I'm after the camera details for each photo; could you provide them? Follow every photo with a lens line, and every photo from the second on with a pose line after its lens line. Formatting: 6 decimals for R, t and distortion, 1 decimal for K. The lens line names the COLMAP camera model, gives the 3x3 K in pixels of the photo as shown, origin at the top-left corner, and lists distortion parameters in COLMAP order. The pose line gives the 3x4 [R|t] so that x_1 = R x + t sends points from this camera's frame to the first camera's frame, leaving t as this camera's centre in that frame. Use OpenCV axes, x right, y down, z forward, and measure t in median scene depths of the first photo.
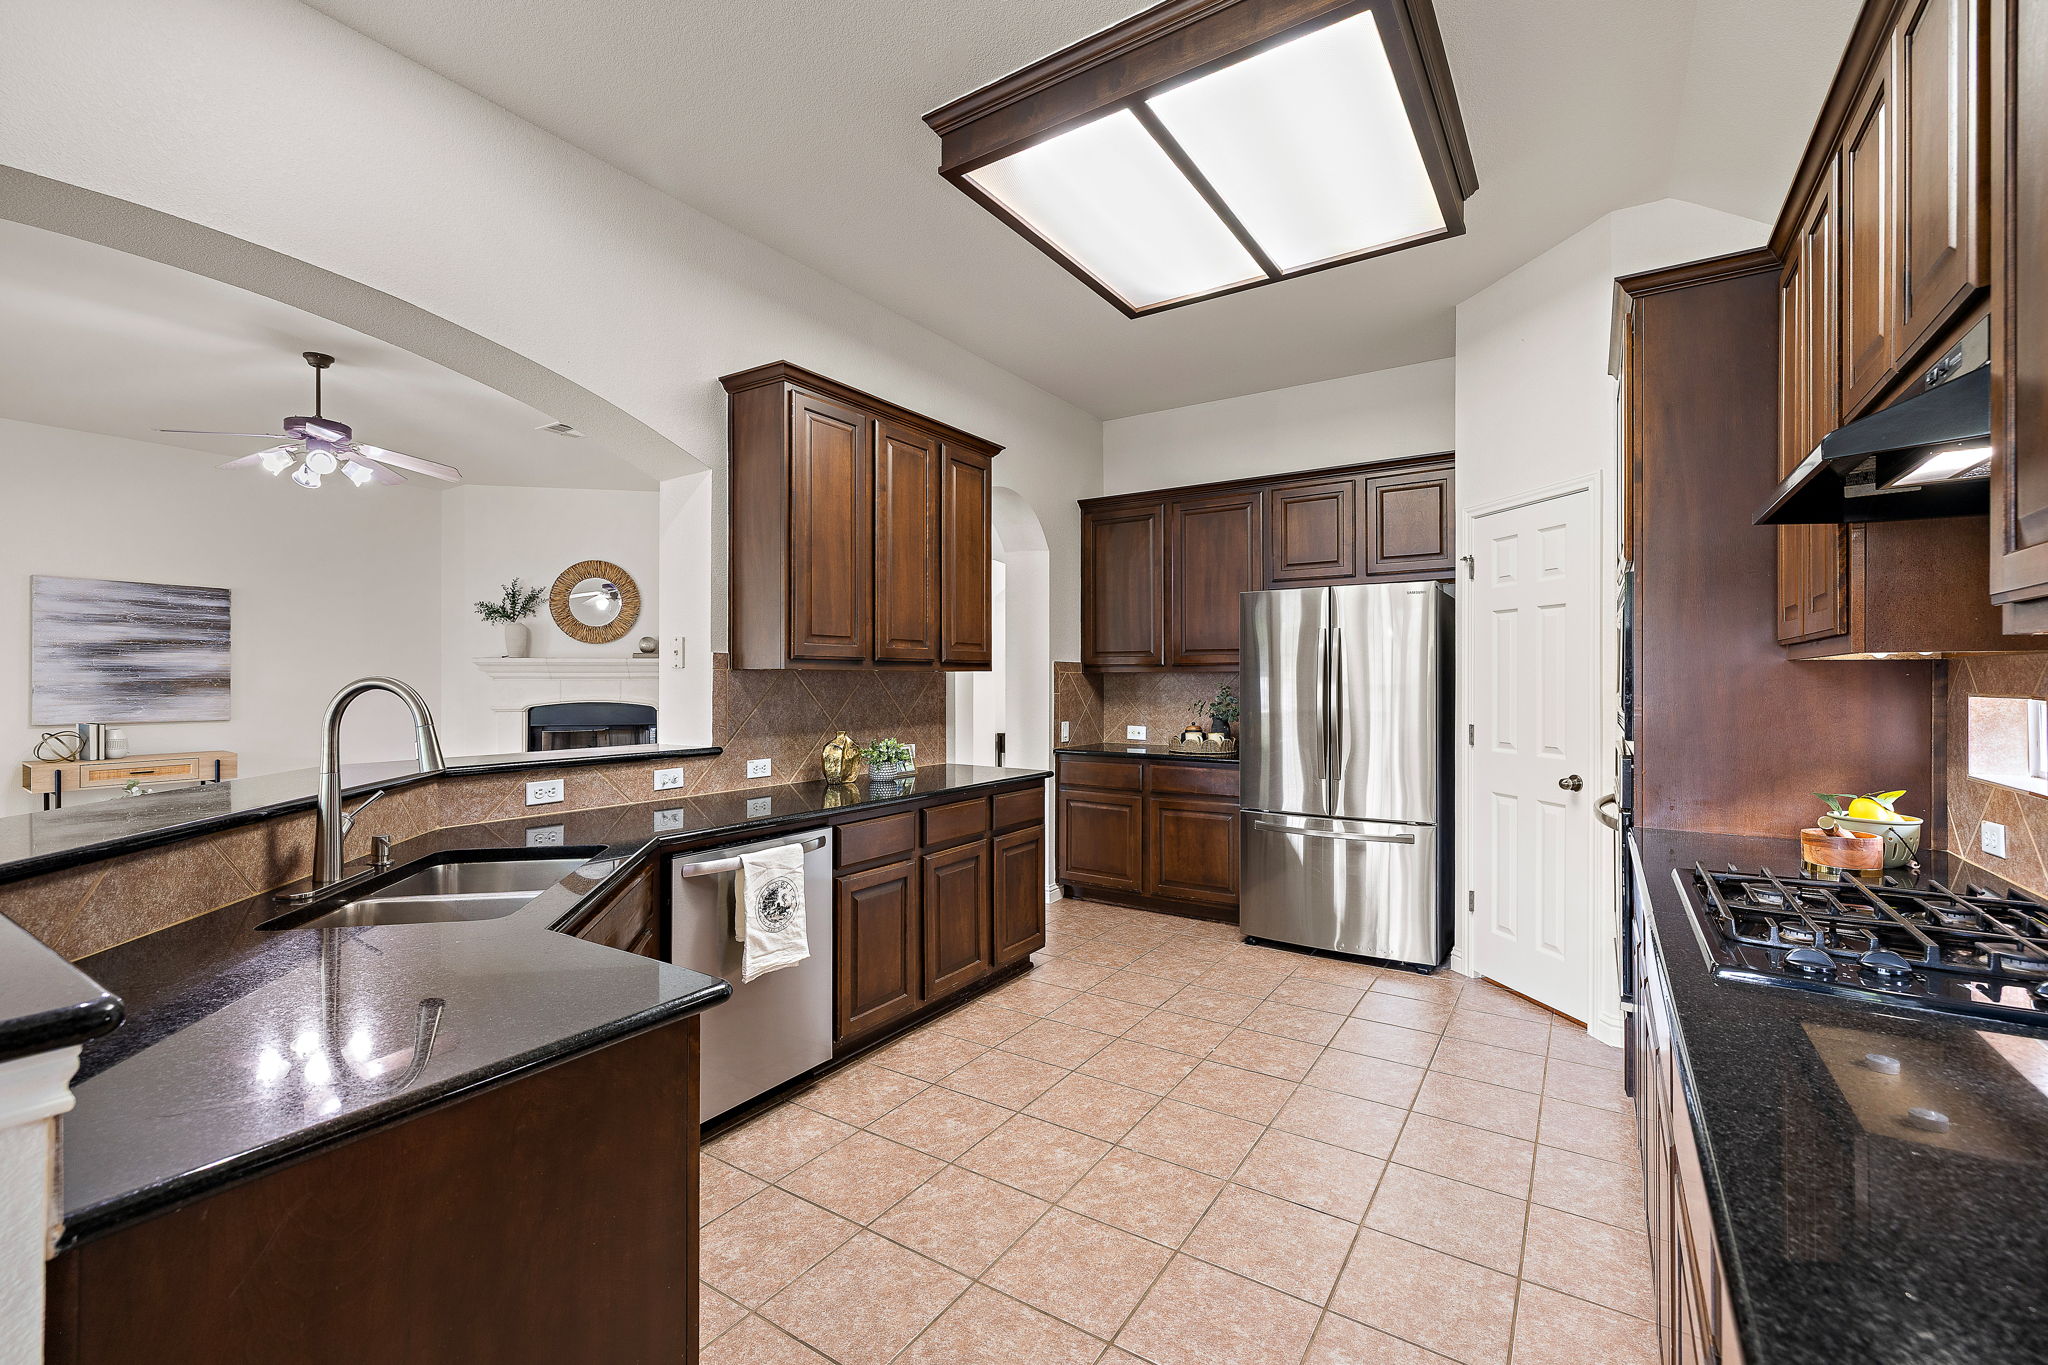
lens RADIAL K [[860.3, 0, 1028.1], [0, 860.3, 682.6], [0, 0, 1]] dist [0.001885, 0.000440]
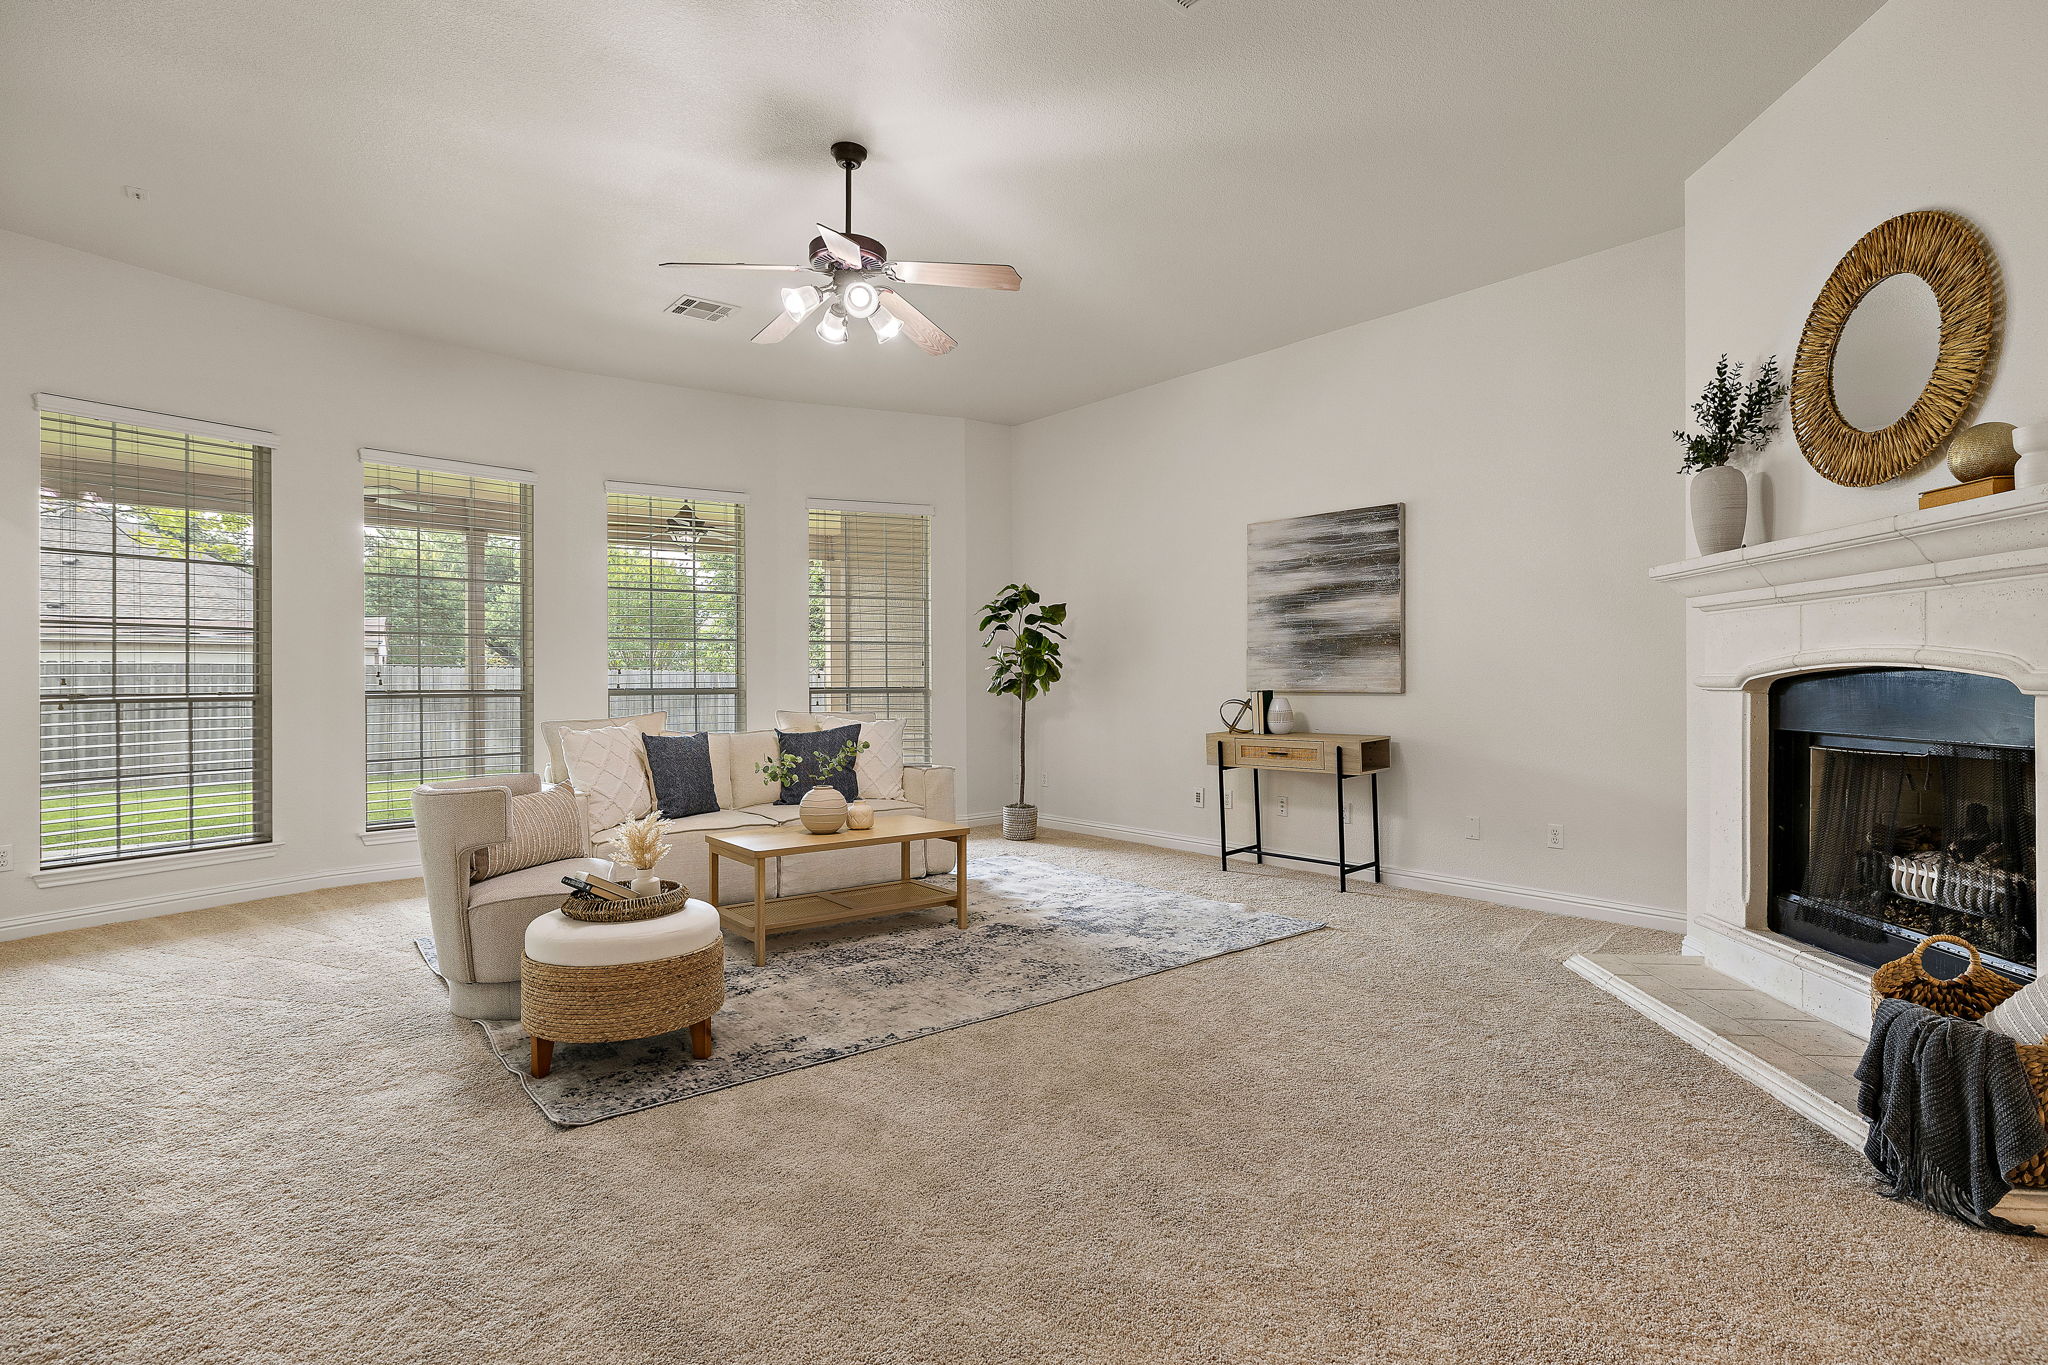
lens RADIAL K [[1012.9, 0, 1022.8], [0, 1012.9, 677.1], [0, 0, 1]] dist [-0.000344, -0.000211]
pose [[-0.290203, 0.001063, -0.956964, -0.063335], [0.005580, 0.999984, -0.000582, 0.031130], [0.956949, -0.005509, -0.290205, 0.985583]]
